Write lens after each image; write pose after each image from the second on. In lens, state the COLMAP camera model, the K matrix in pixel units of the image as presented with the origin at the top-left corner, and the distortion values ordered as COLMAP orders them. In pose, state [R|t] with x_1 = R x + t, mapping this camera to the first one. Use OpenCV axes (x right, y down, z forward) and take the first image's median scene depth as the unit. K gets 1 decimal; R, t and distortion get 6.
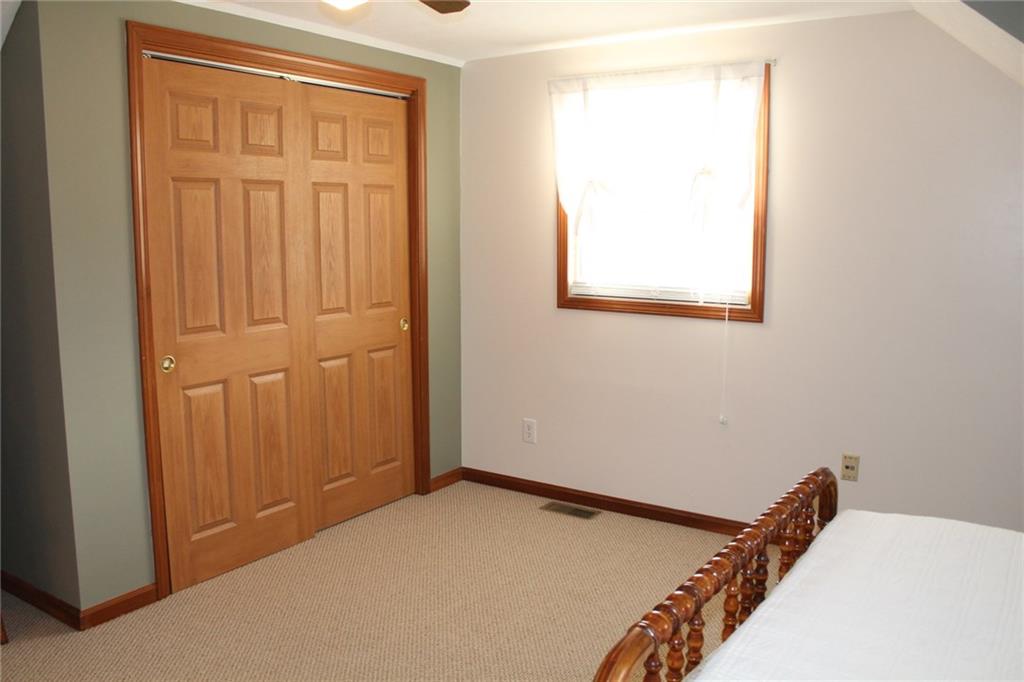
lens RADIAL K [[856.3, 0, 512.0], [0, 856.3, 341.0], [0, 0, 1]] dist [-0.158016, 0.171557]
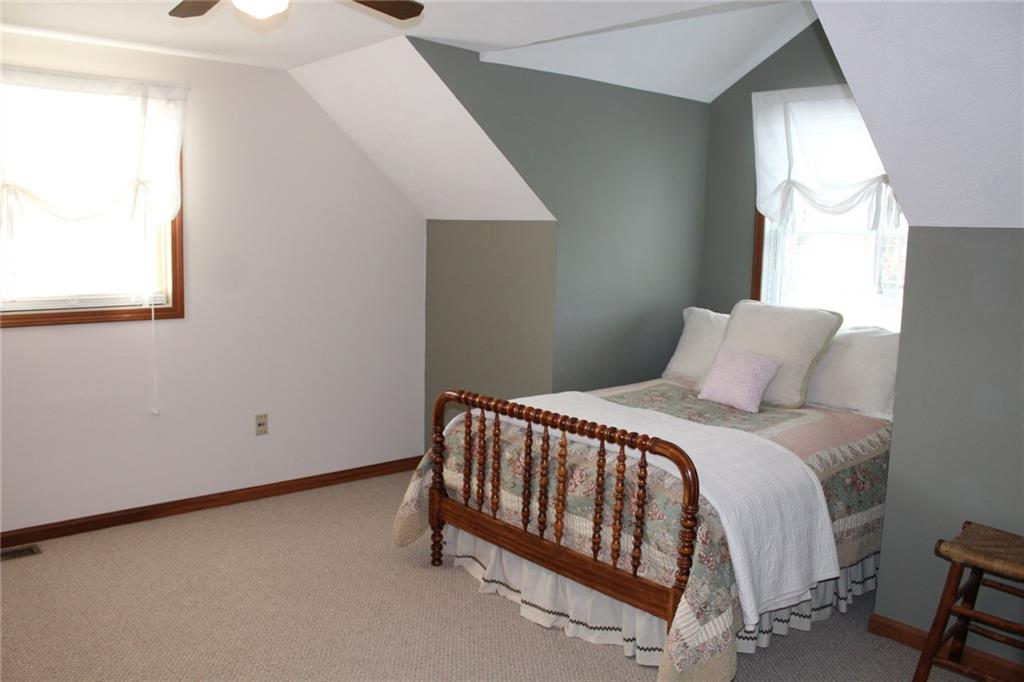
lens RADIAL K [[856.3, 0, 512.0], [0, 856.3, 341.0], [0, 0, 1]] dist [-0.158016, 0.171557]
pose [[0.260768, -0.119673, 0.957955, -0.458309], [0.124744, 0.988145, 0.089488, -0.025094], [-0.957308, 0.096163, 0.272605, 0.189111]]
